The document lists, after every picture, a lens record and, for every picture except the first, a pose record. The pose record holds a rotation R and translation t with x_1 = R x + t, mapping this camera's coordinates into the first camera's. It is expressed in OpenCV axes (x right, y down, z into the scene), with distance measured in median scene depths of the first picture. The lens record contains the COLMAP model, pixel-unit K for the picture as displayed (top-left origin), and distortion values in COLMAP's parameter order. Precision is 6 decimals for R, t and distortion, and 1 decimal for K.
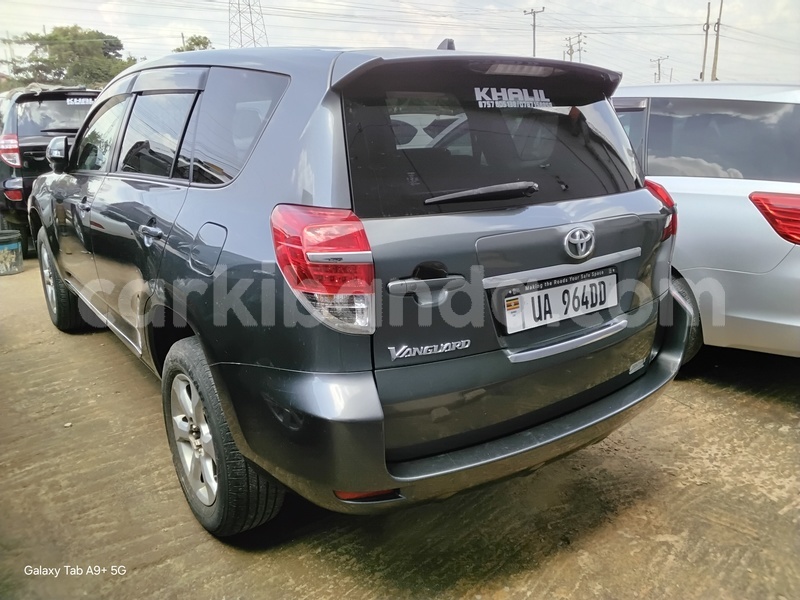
lens RADIAL K [[642.1, 0, 400.0], [0, 642.1, 300.0], [0, 0, 1]] dist [0.108266, -0.161484]
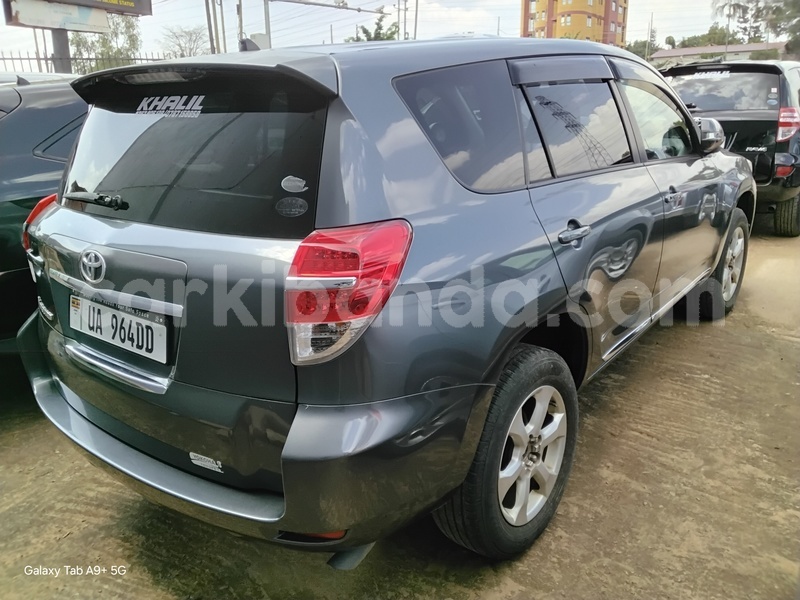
lens RADIAL K [[640.1, 0, 396.5], [0, 640.1, 300.3], [0, 0, 1]] dist [0.107507, -0.156574]
pose [[0.248752, 0.287792, -0.924823, 1.159168], [-0.232650, 0.944636, 0.231382, -0.330654], [0.940211, 0.157603, 0.301935, 1.032924]]
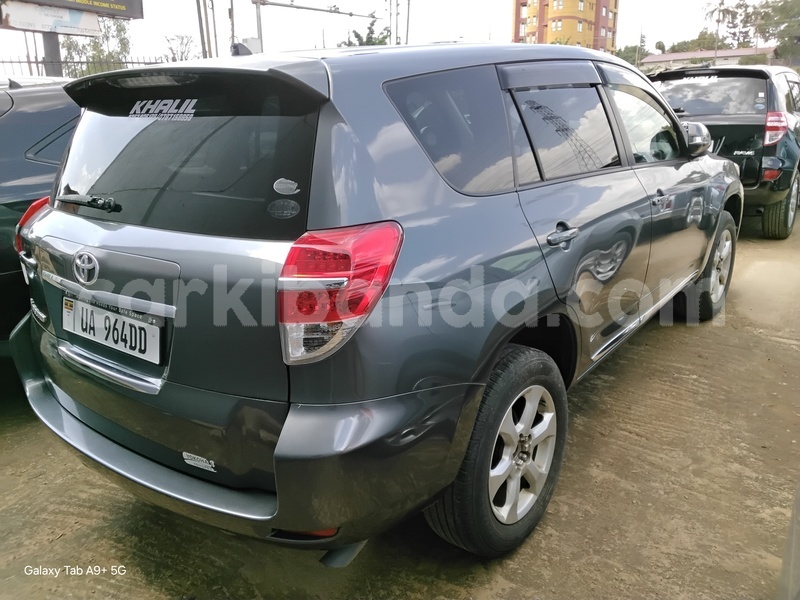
lens RADIAL K [[642.1, 0, 400.0], [0, 642.1, 300.0], [0, 0, 1]] dist [0.108266, -0.161484]
pose [[0.264088, 0.280873, -0.922696, 1.177231], [-0.233342, 0.946846, 0.221438, -0.330641], [0.935846, 0.156825, 0.315591, 1.031854]]
